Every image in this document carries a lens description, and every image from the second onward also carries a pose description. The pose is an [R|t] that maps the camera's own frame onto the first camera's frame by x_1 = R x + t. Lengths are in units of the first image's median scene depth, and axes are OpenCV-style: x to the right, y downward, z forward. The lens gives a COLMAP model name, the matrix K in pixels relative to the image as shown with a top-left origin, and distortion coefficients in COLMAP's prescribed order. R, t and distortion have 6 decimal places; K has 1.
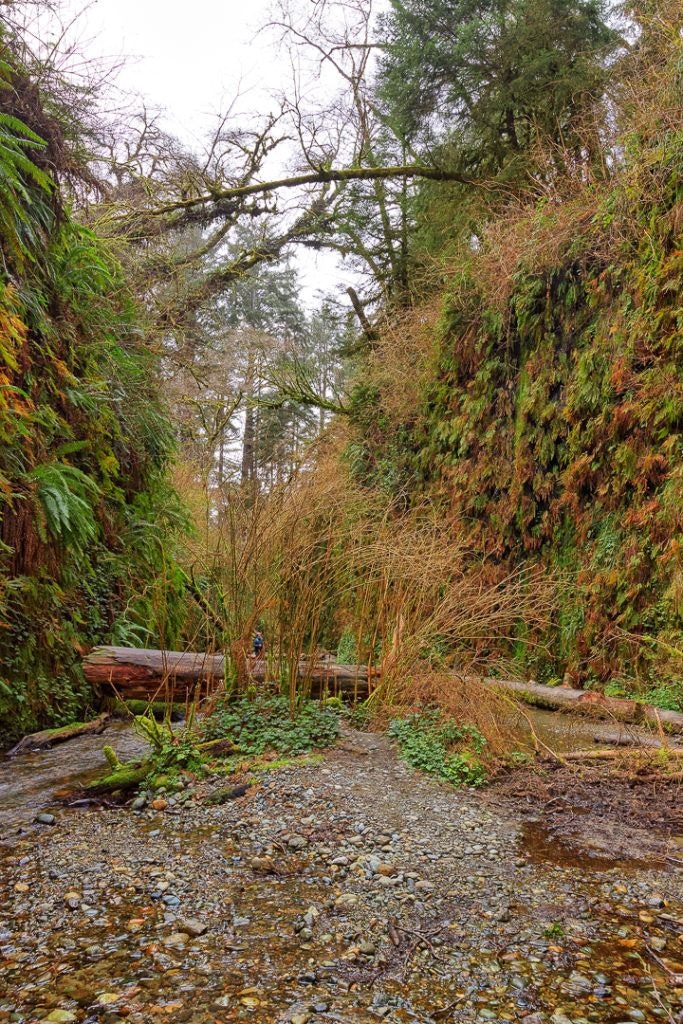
lens RADIAL K [[487.5, 0, 343.1], [0, 487.5, 561.0], [0, 0, 1]] dist [0.000629, -0.000098]
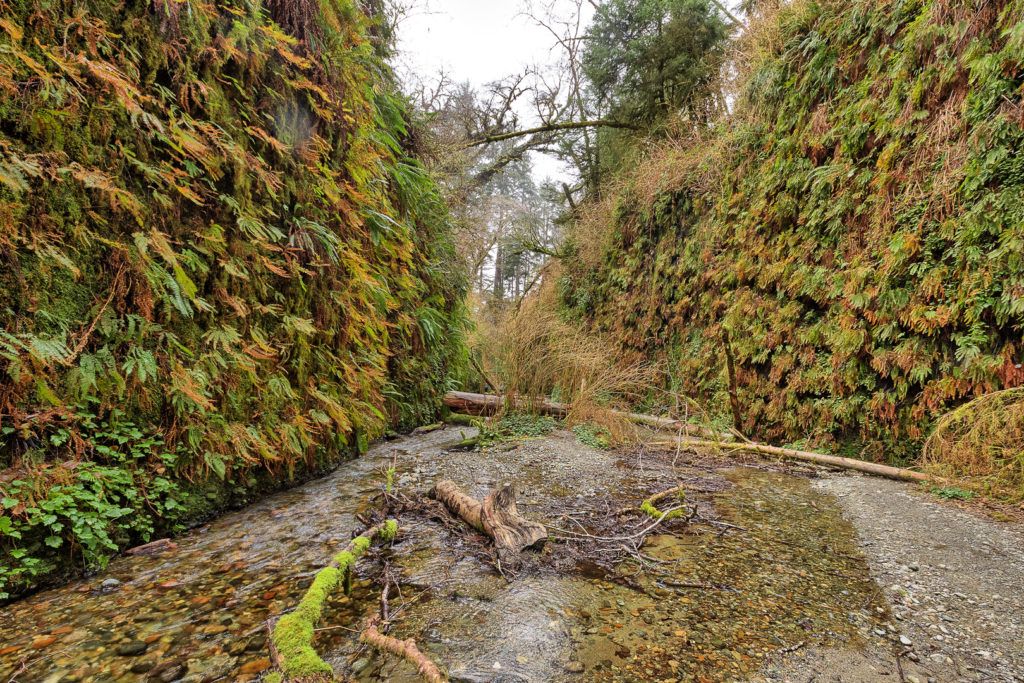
lens RADIAL K [[487.5, 0, 512.0], [0, 487.5, 341.5], [0, 0, 1]] dist [0.000629, -0.000098]
pose [[0.995857, 0.024246, -0.087641, -0.004243], [-0.017373, 0.996774, 0.078360, -0.166872], [0.089258, -0.076512, 0.993065, -0.853196]]
